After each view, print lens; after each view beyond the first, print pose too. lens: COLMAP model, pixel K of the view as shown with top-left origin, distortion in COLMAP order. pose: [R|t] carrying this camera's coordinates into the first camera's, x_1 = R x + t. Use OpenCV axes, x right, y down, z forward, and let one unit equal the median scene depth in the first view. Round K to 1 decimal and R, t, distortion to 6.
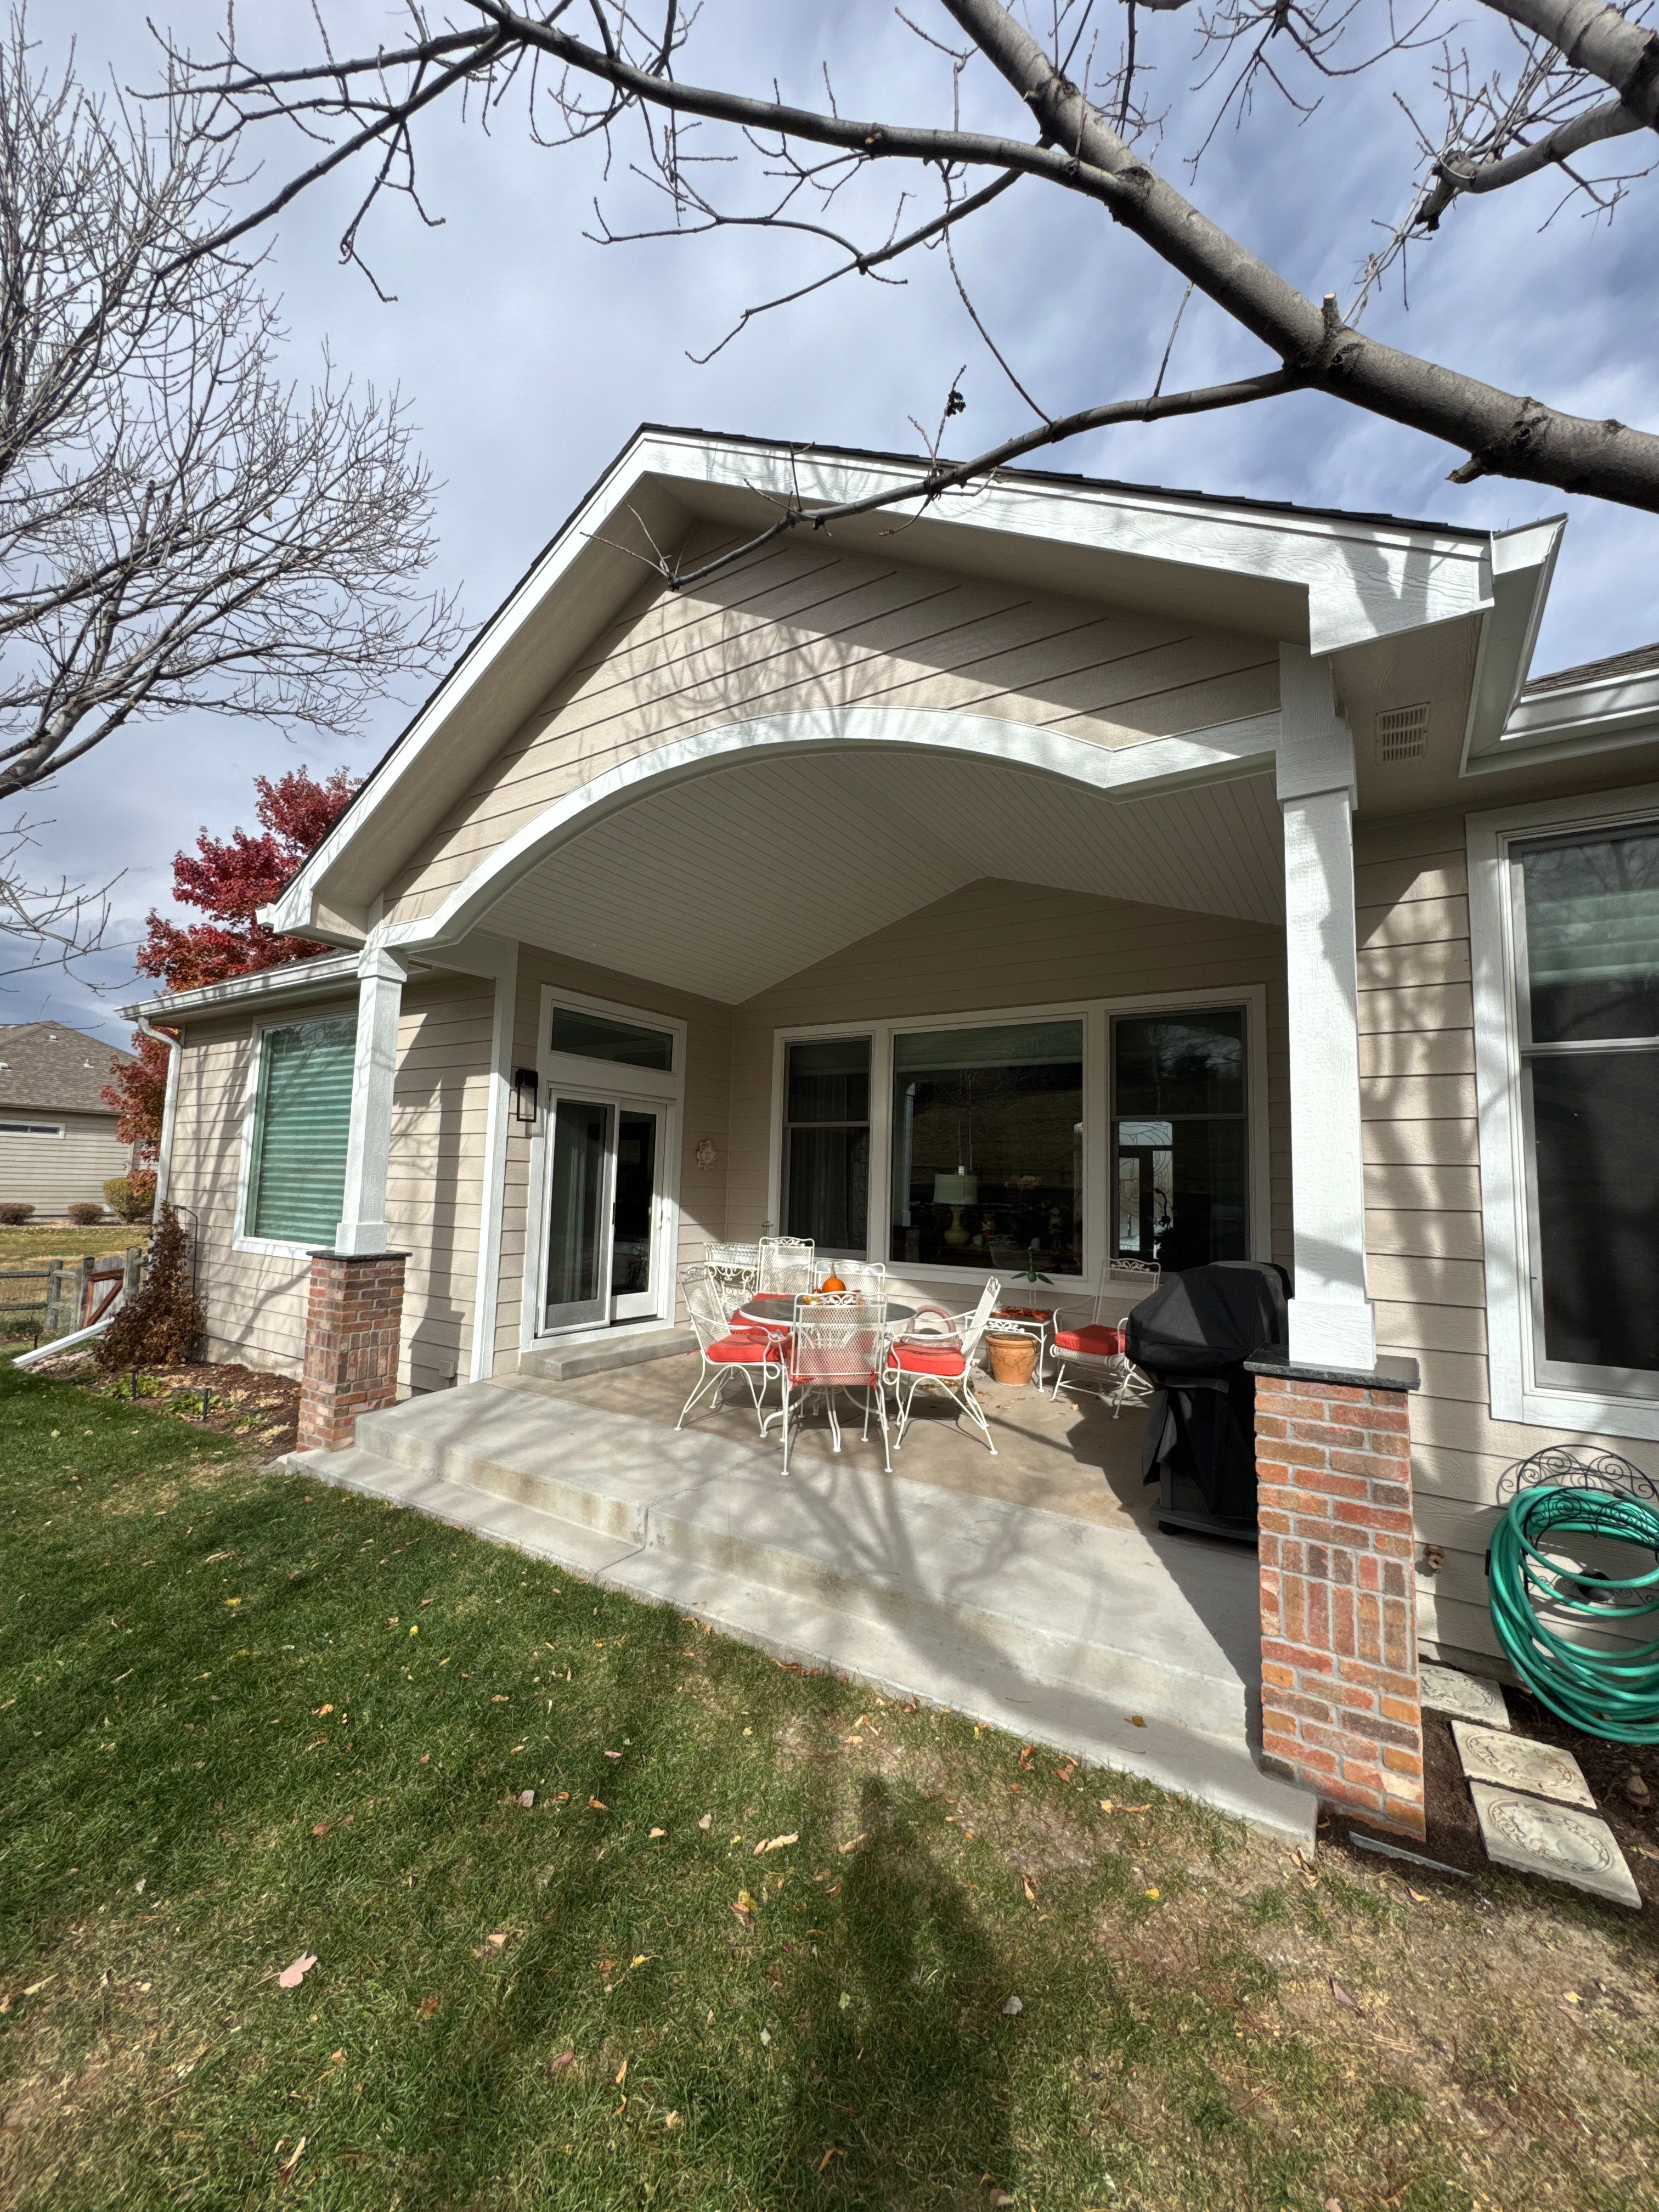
lens RADIAL K [[913.2, 0, 829.5], [0, 913.2, 1106.0], [0, 0, 1]] dist [-0.002405, -0.000124]
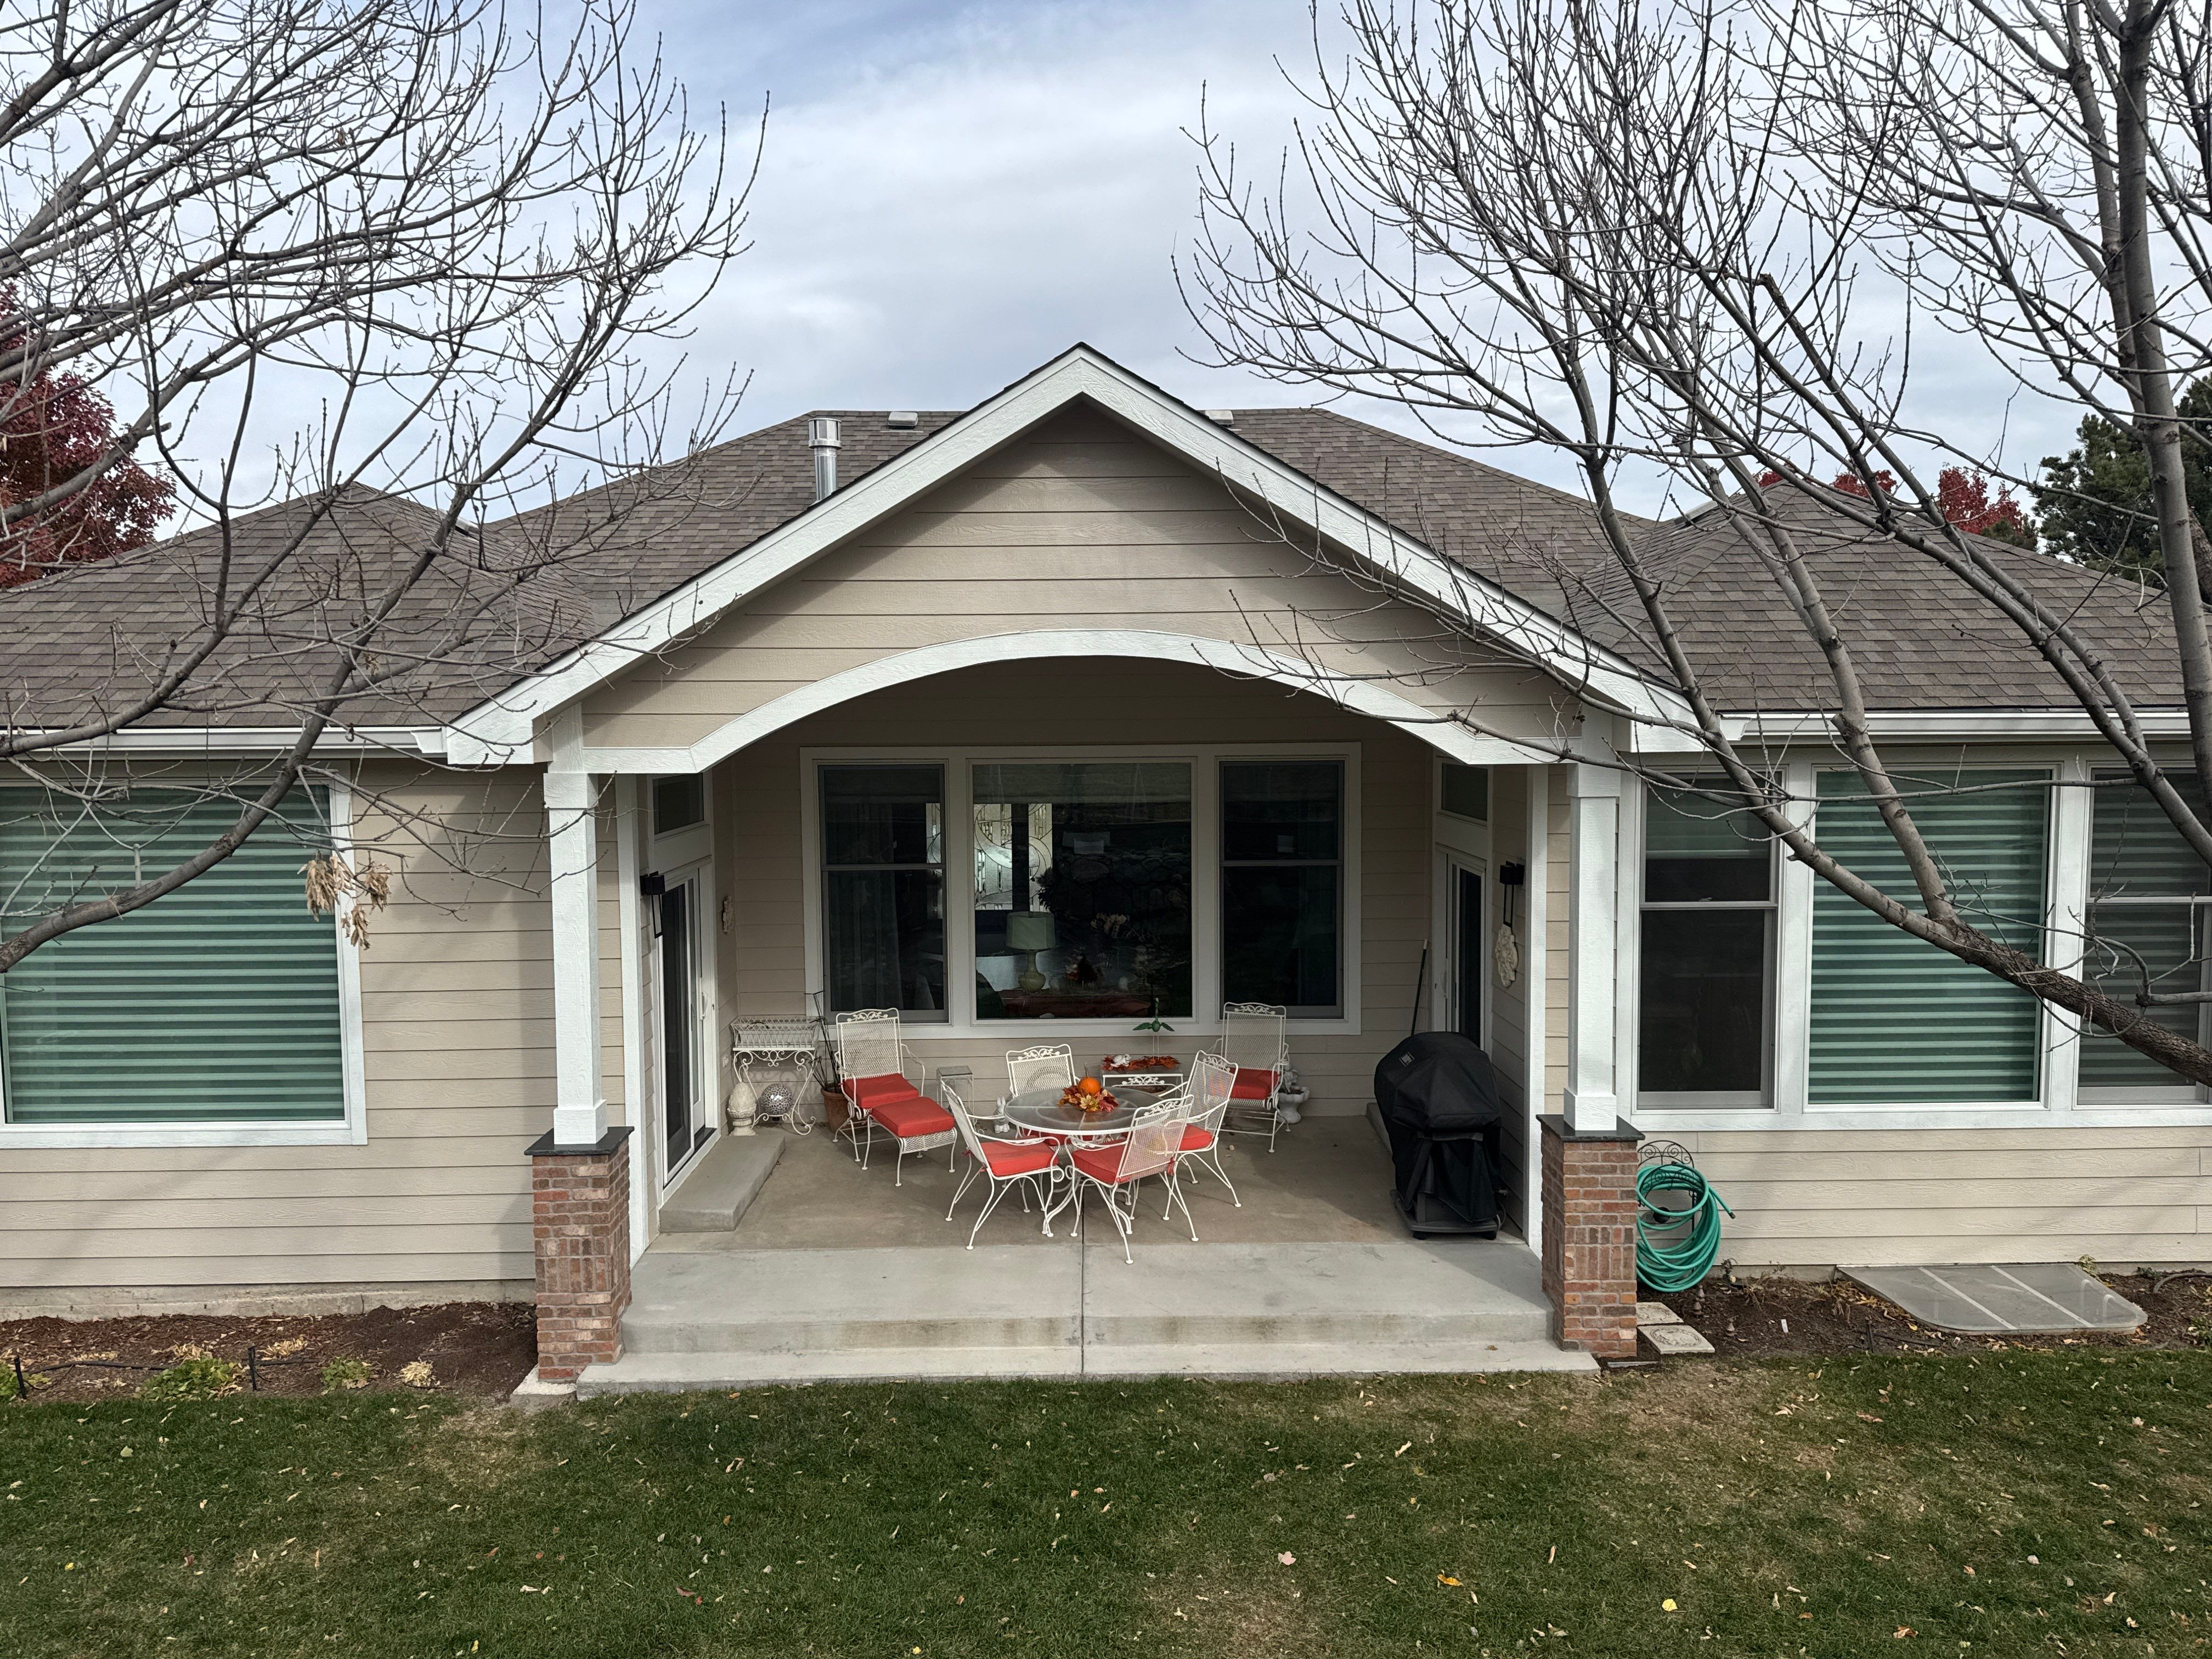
lens RADIAL K [[1792.7, 0, 1106.0], [0, 1792.7, 829.5], [0, 0, 1]] dist [0.009904, 0.004273]
pose [[0.816268, -0.090235, 0.570582, -2.237770], [-0.024839, 0.981329, 0.190727, -0.961833], [-0.577139, -0.169857, 0.798786, -1.174183]]
